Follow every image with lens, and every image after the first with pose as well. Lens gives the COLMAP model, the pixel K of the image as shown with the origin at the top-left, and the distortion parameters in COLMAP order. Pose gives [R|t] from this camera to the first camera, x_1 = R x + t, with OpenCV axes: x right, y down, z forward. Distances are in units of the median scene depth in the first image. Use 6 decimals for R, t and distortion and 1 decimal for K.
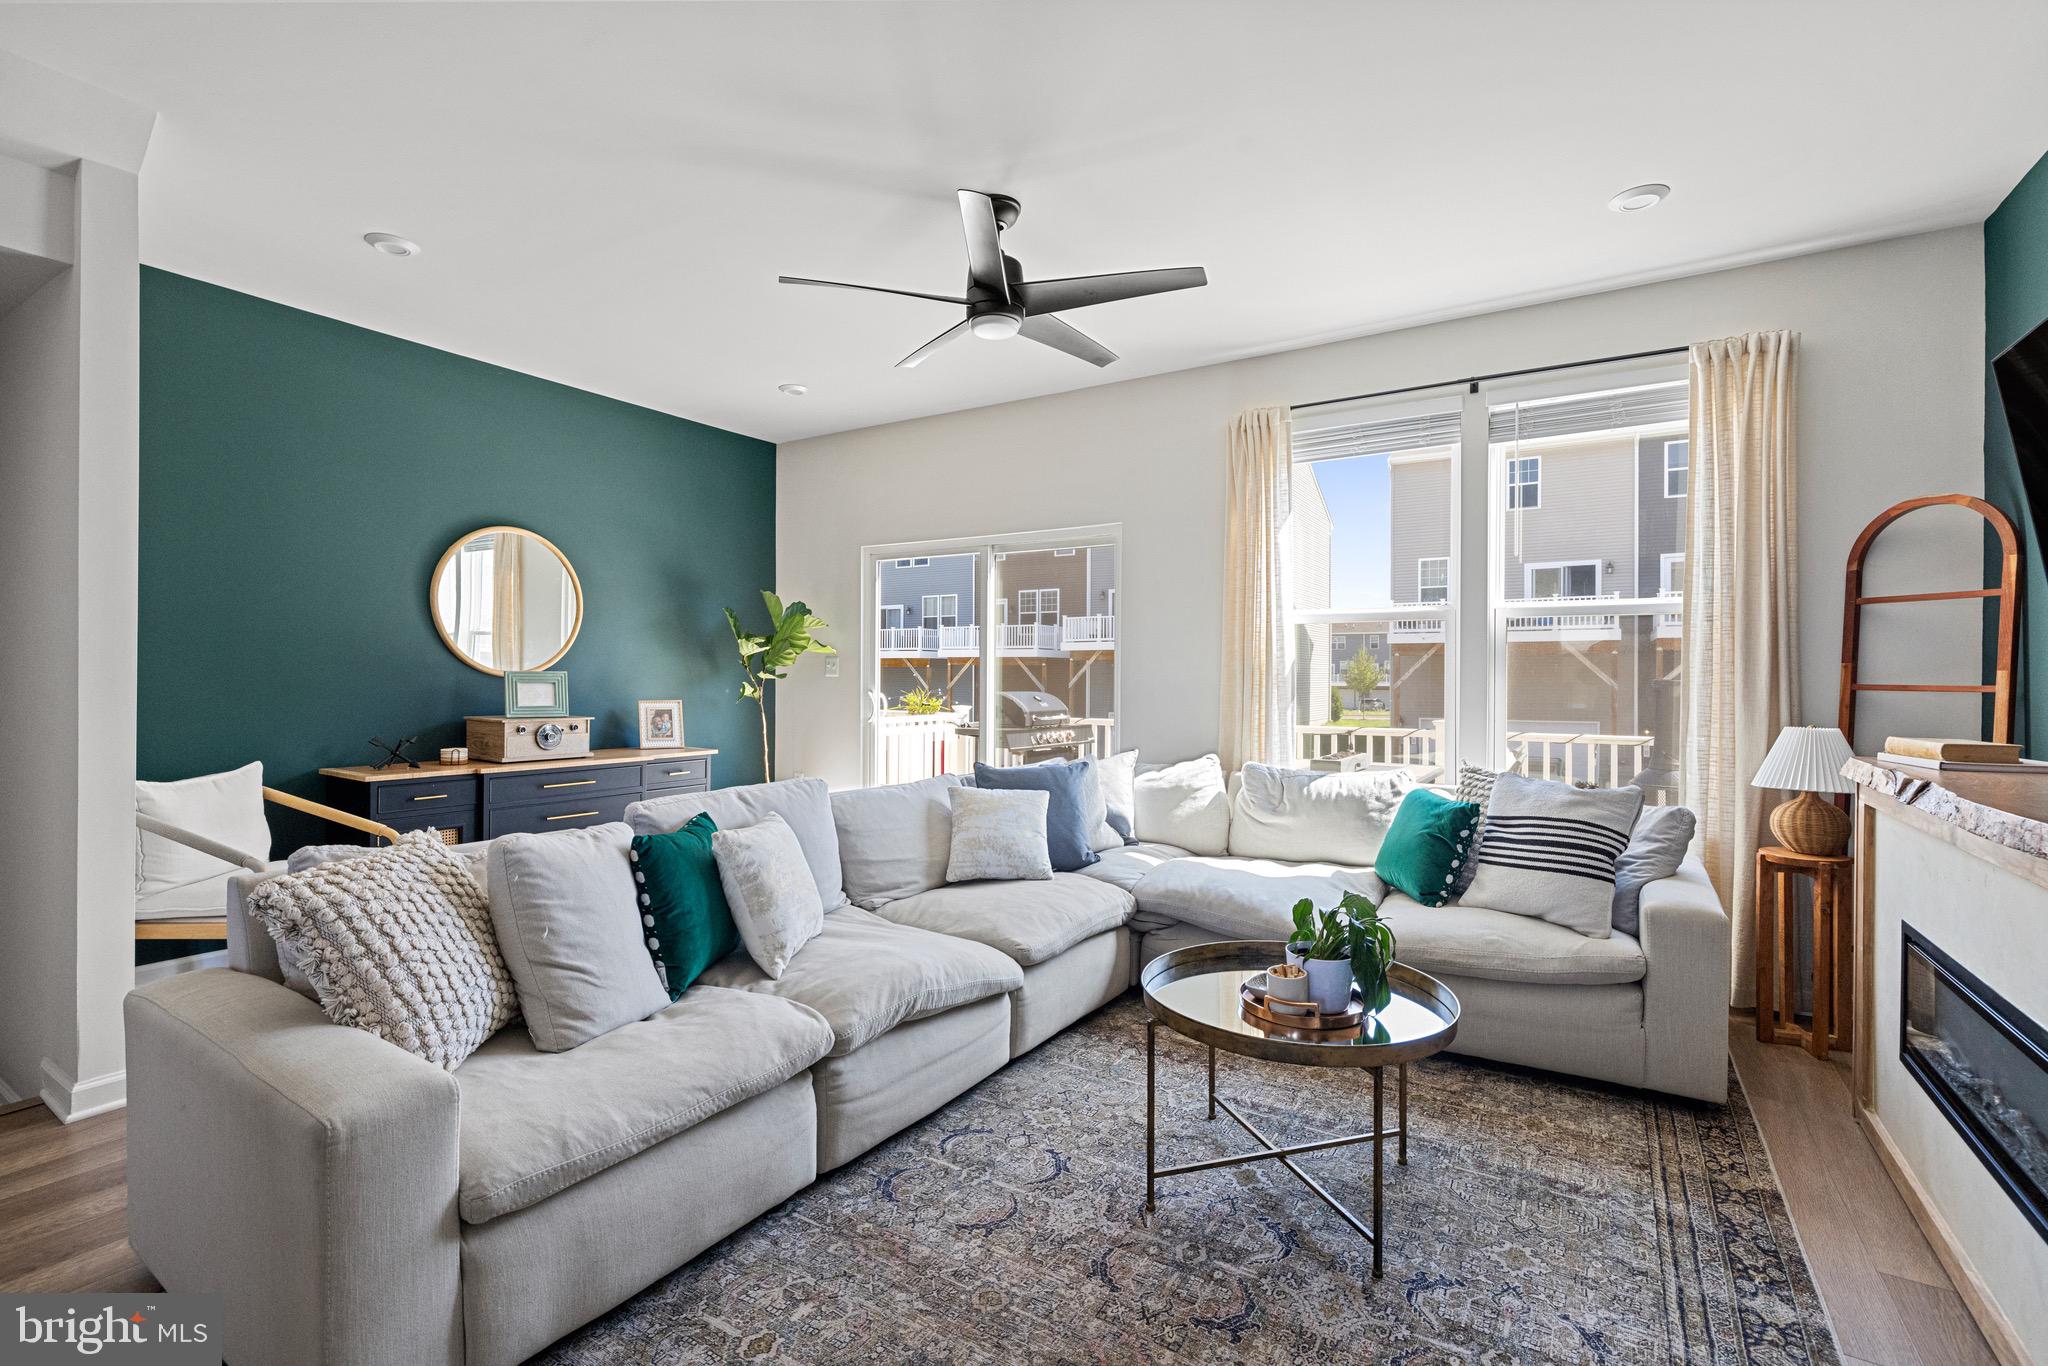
lens RADIAL K [[913.4, 0, 1024.0], [0, 913.4, 676.1], [0, 0, 1]] dist [-0.004034, 0.001165]
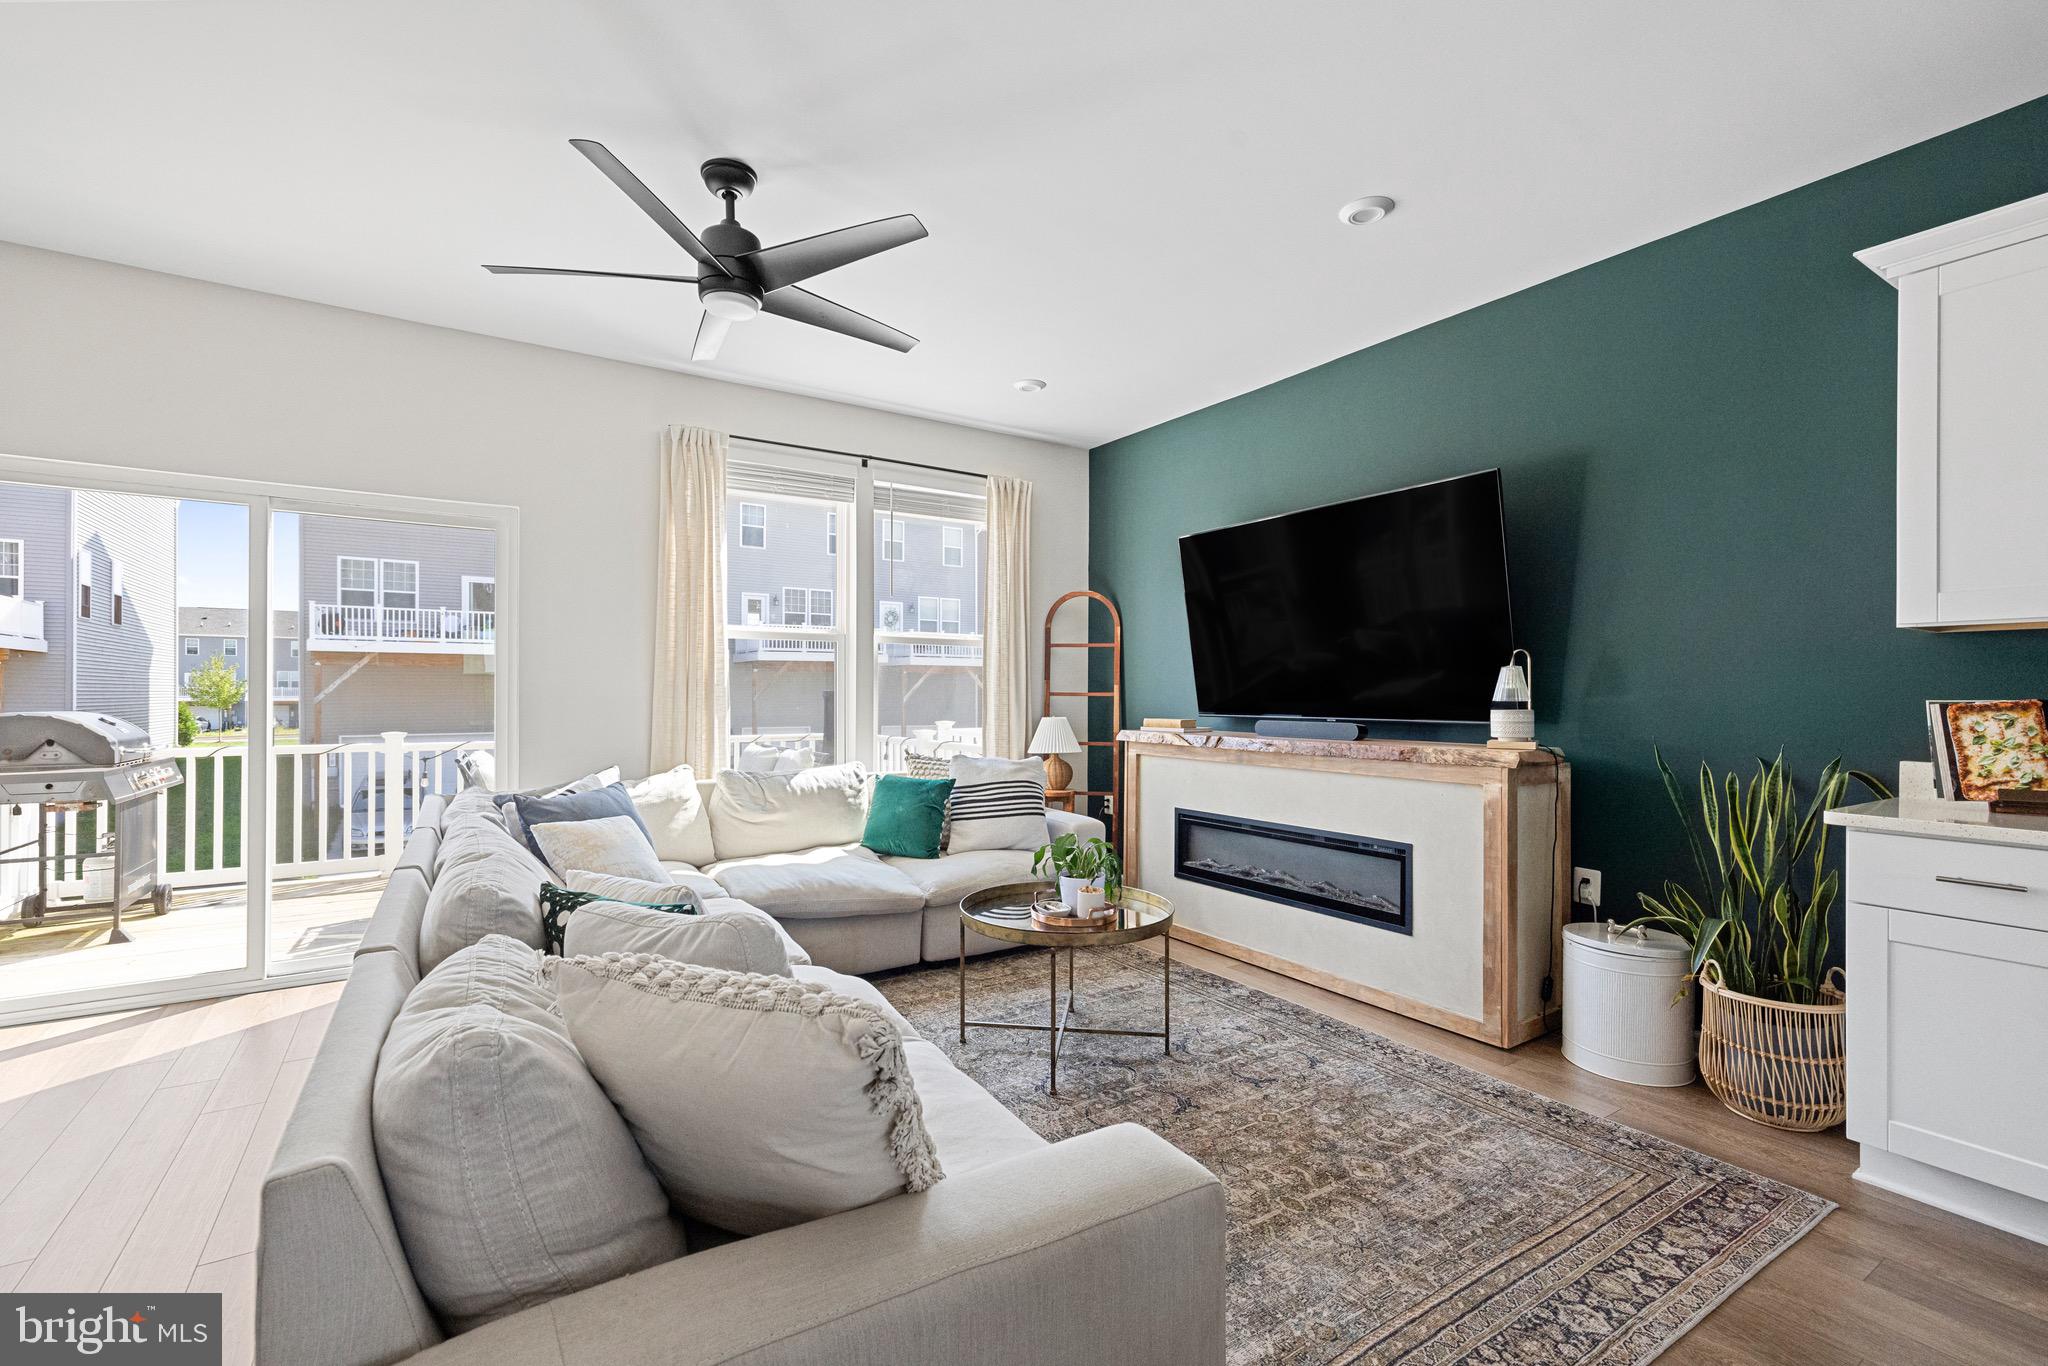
lens RADIAL K [[891.0, 0, 1014.1], [0, 891.0, 698.0], [0, 0, 1]] dist [0.003596, 0.000812]
pose [[0.423739, -0.008500, 0.905744, -0.660544], [-0.000448, 0.999954, 0.009593, 0.003662], [-0.905784, -0.004470, 0.423716, 0.327172]]
